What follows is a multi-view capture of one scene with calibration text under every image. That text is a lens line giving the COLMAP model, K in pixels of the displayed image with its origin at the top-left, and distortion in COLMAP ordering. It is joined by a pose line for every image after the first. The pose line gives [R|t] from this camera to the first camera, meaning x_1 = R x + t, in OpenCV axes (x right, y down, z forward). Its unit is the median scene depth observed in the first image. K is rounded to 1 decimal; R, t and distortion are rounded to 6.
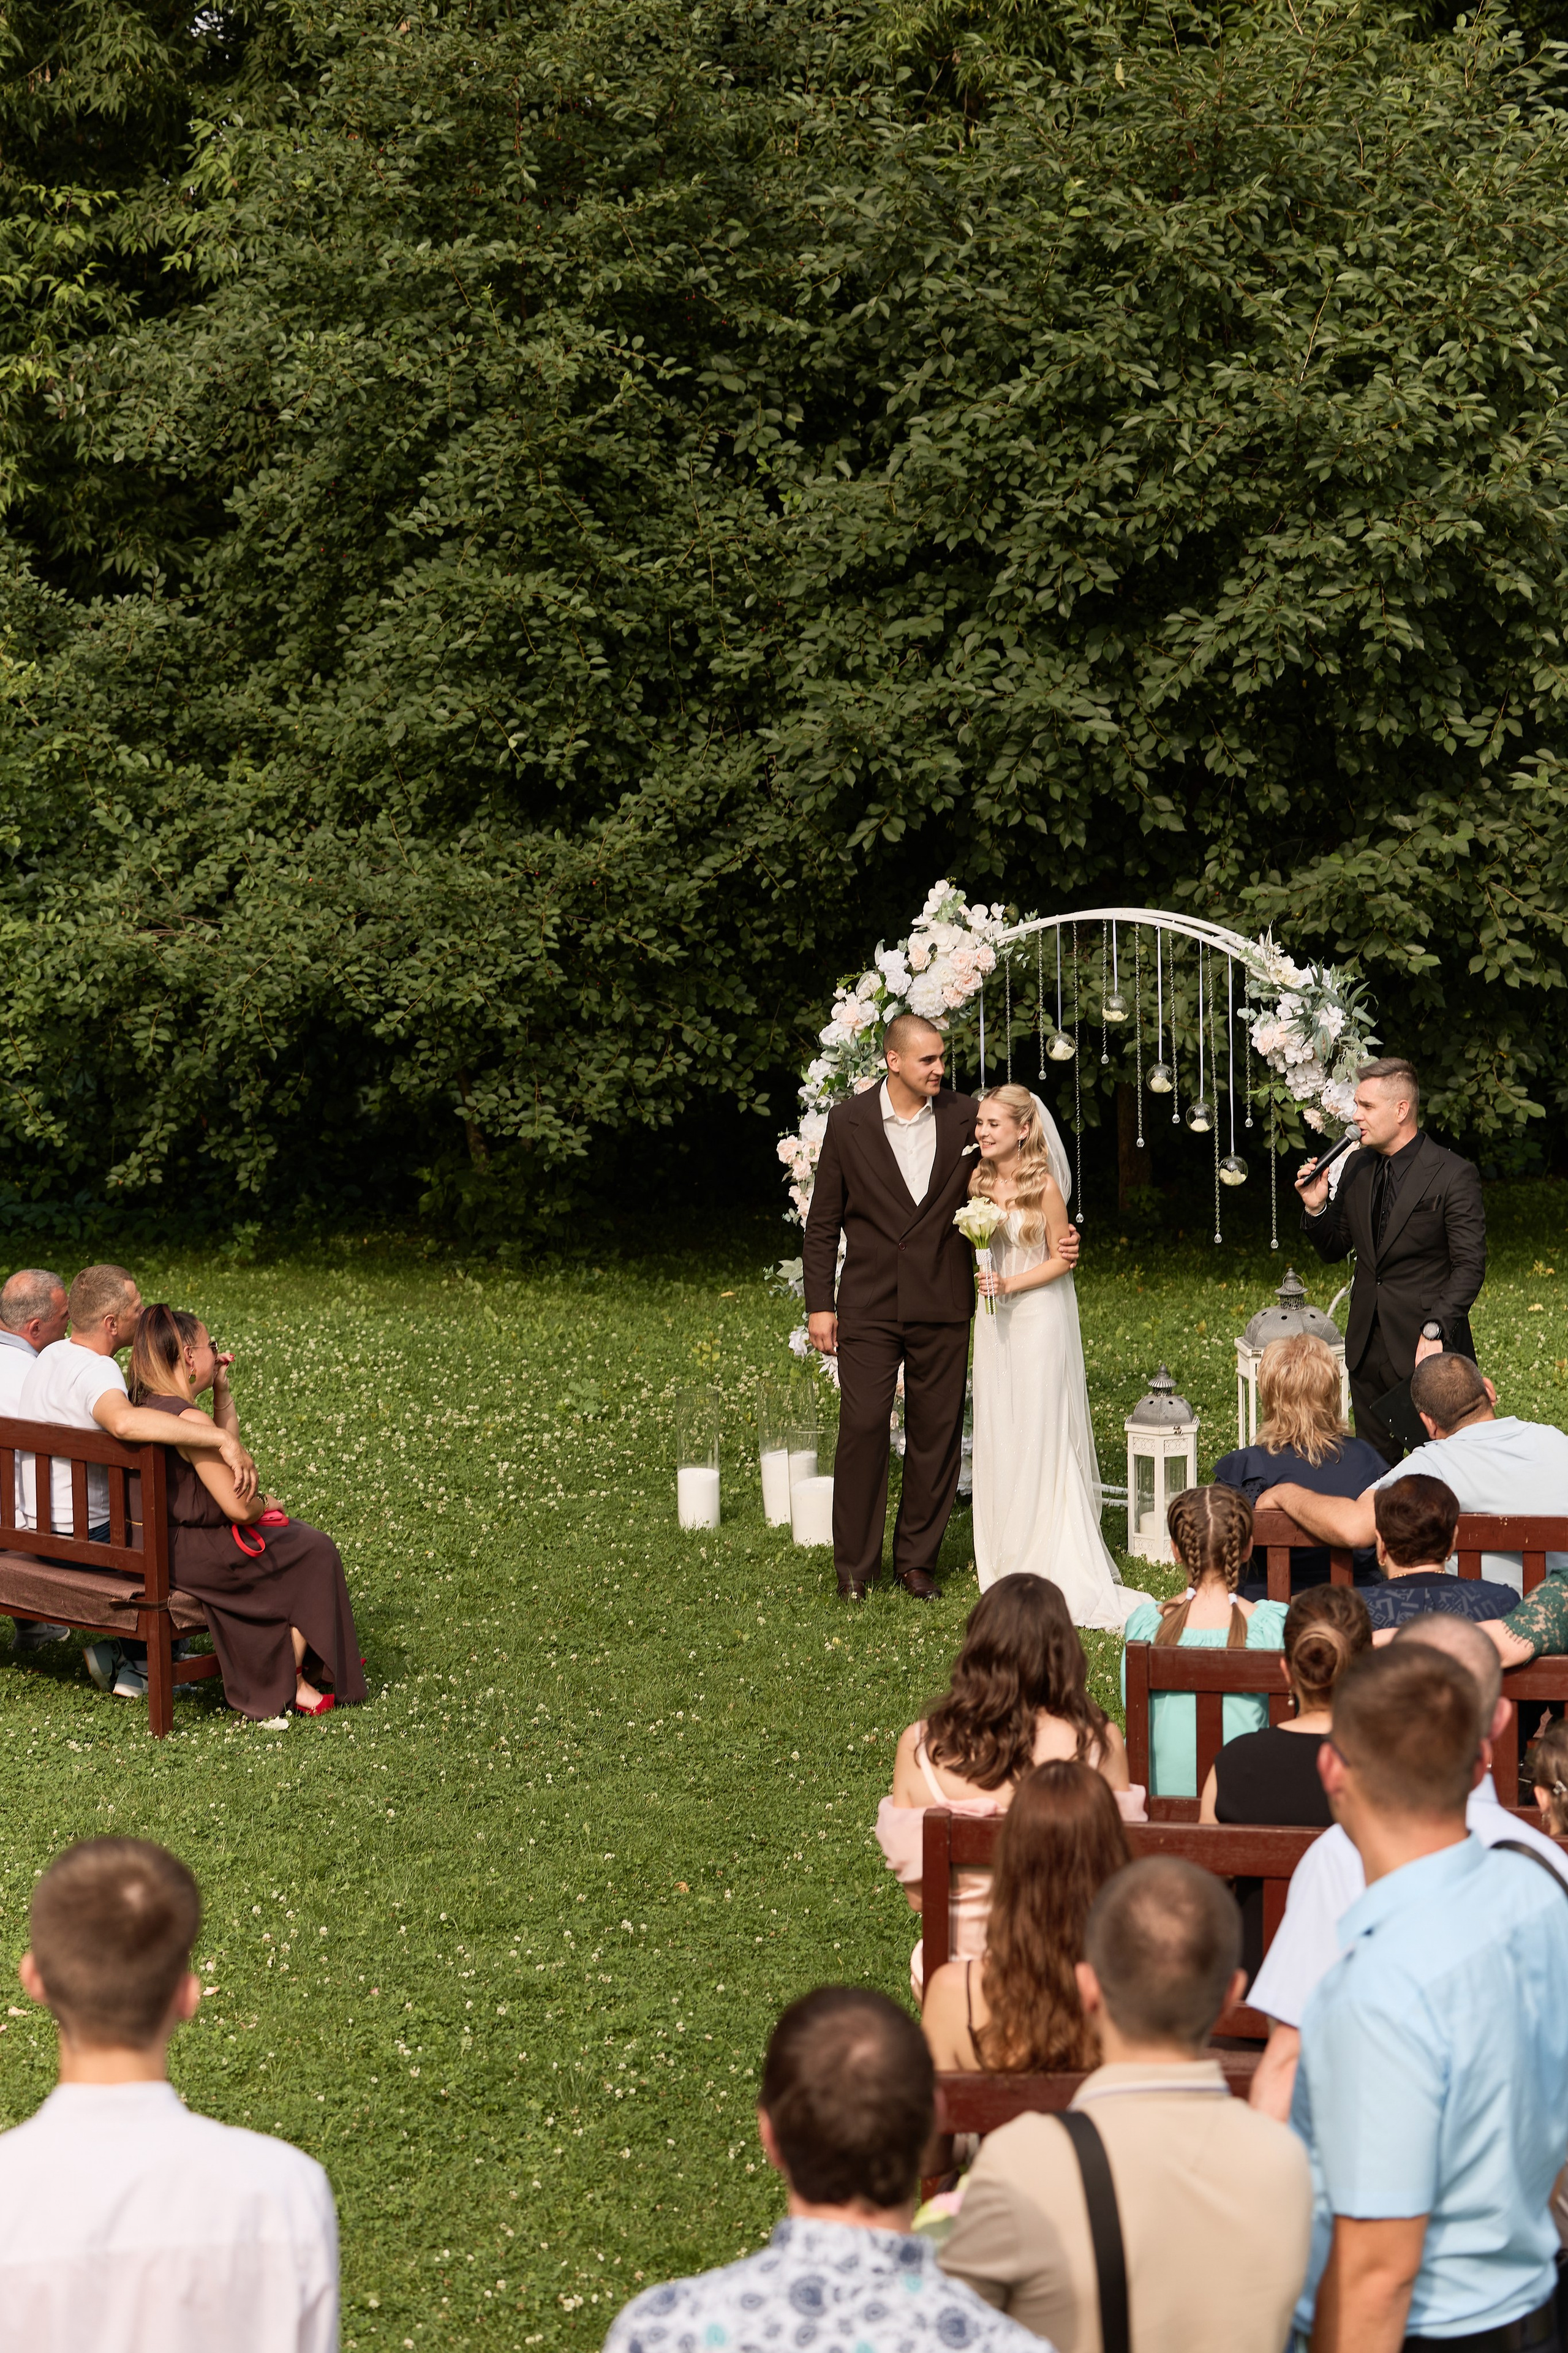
lens RADIAL K [[4578.8, 0, 784.0], [0, 4578.8, 1176.5], [0, 0, 1]] dist [-0.144940, 0.014129]
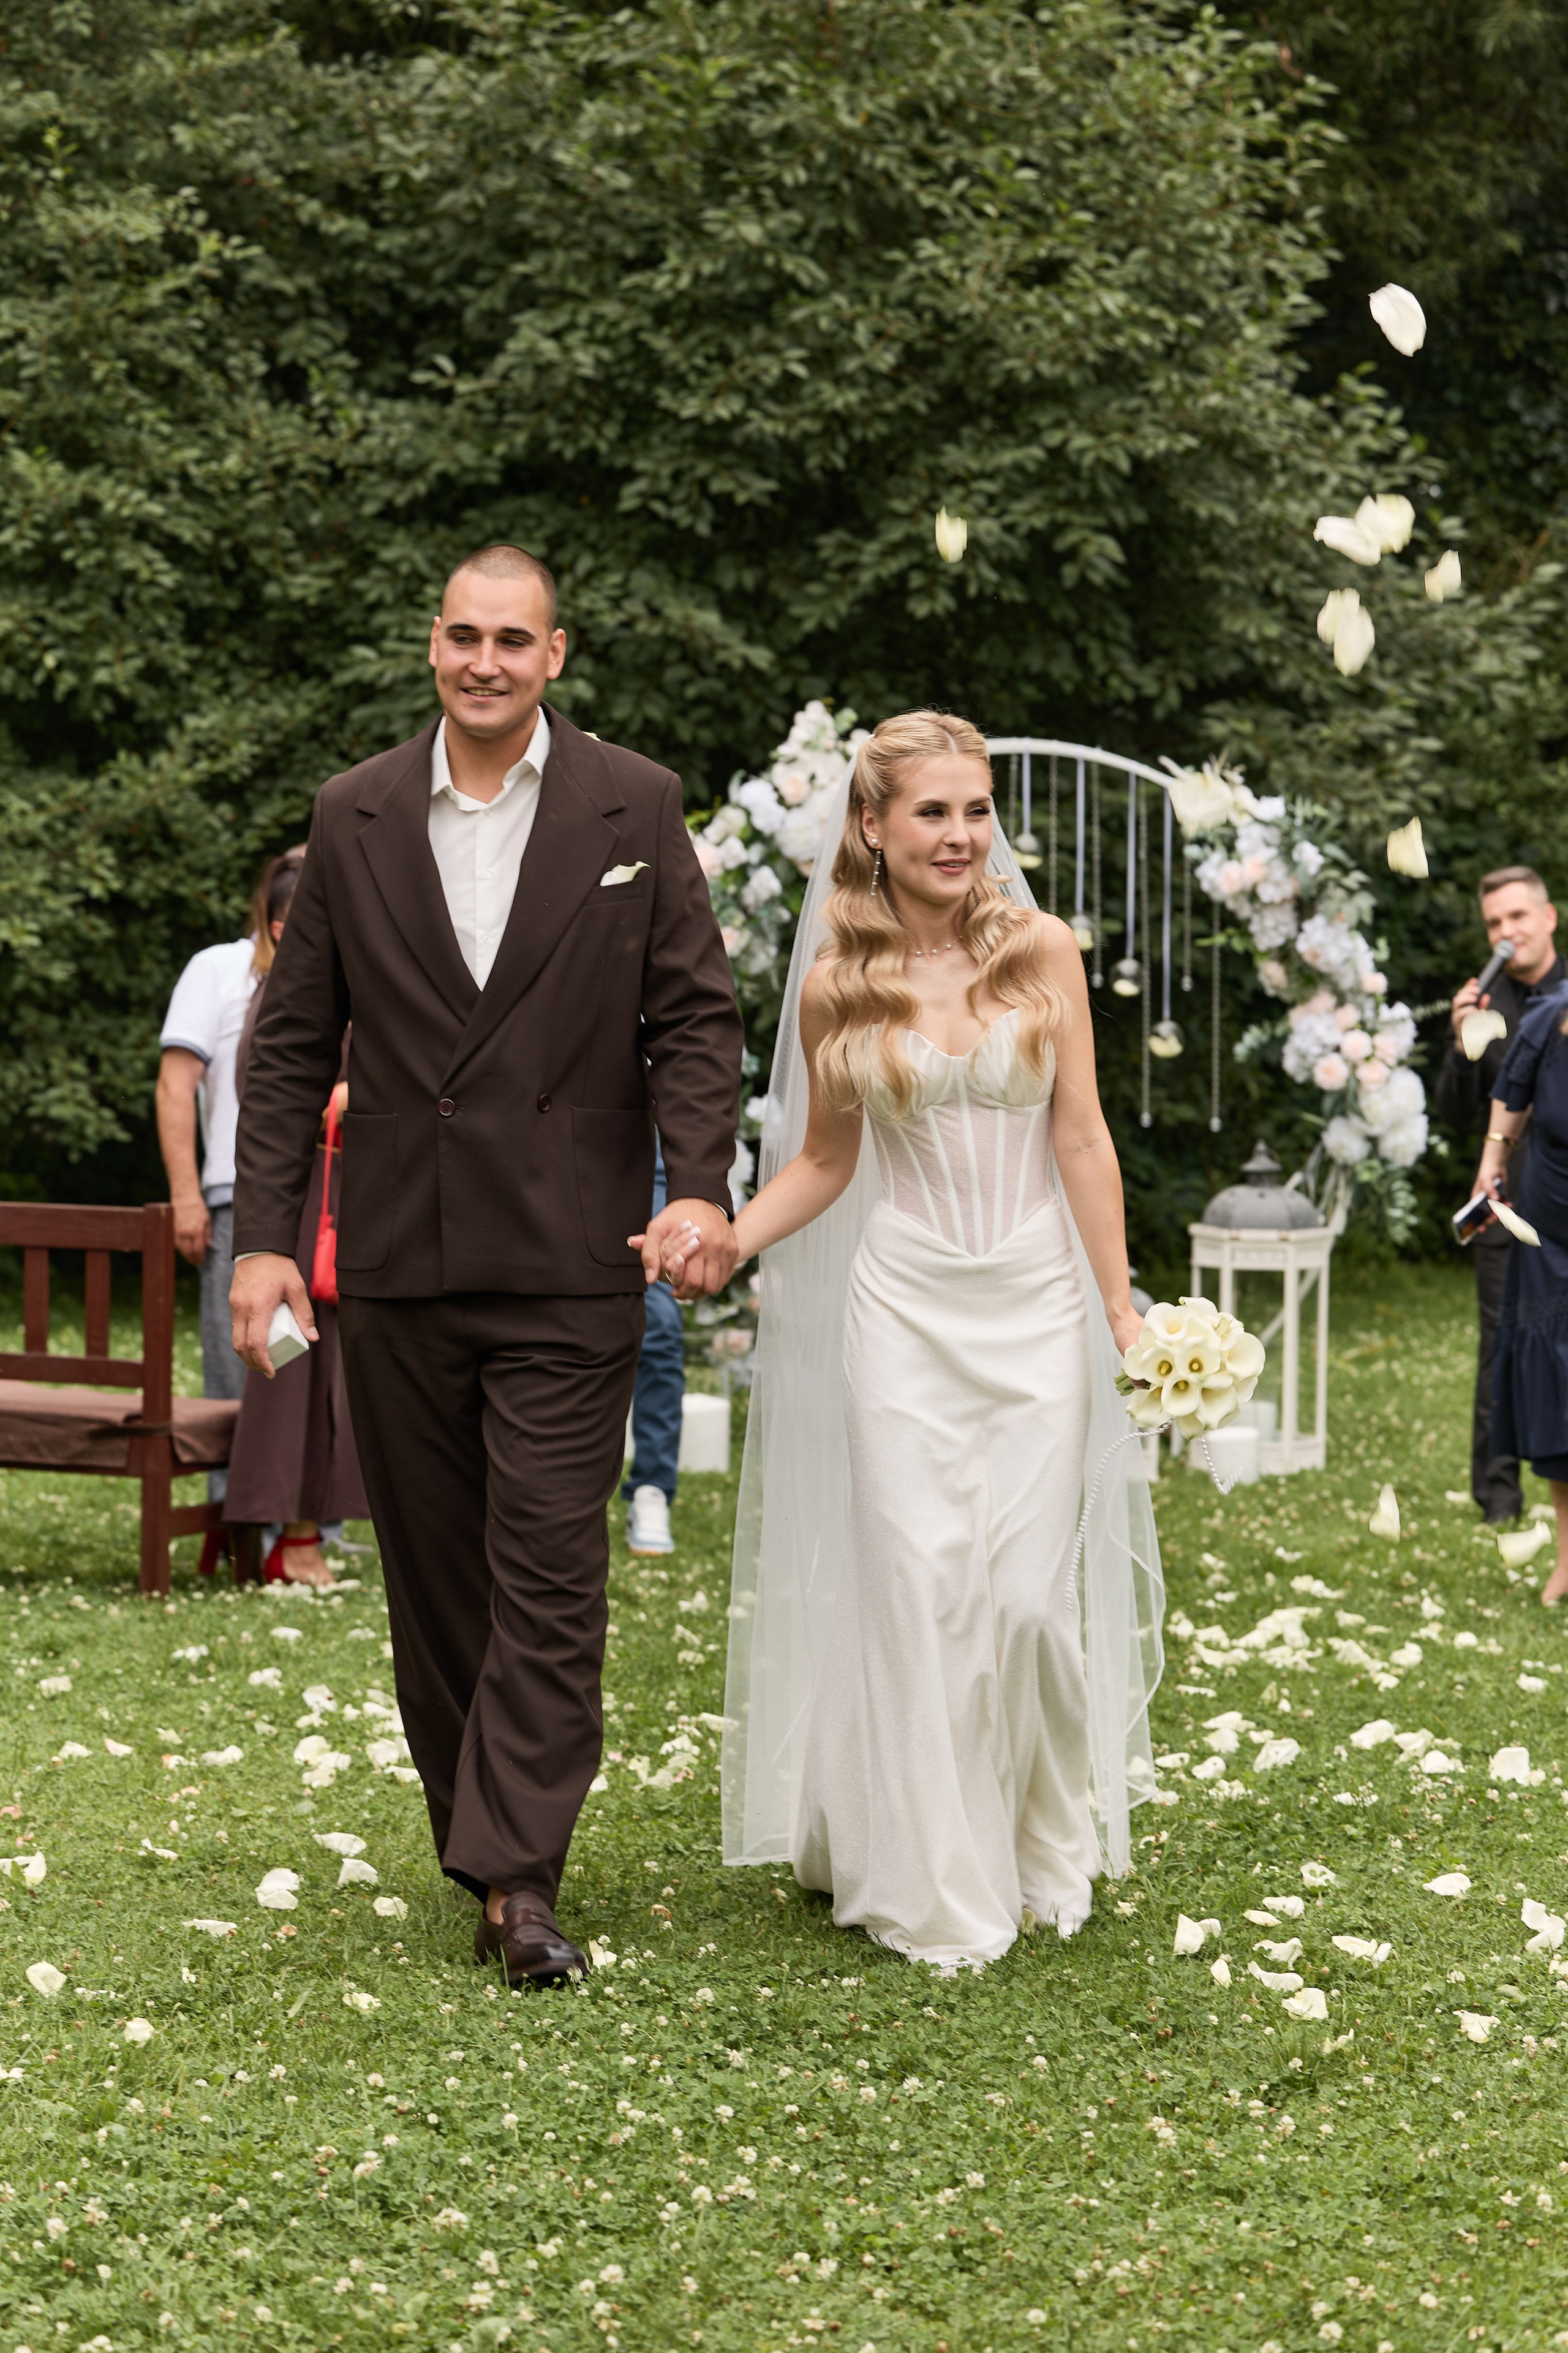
lens RADIAL K [[4578.8, 0, 784.0], [0, 4578.8, 1176.5], [0, 0, 1]] dist [-0.144940, 0.014129]
pose [[0.966145, 0.021078, 0.257137, -0.151160], [-0.001226, 0.997021, -0.077122, 0.071434], [-0.257997, 0.074196, 0.963293, 0.149781]]
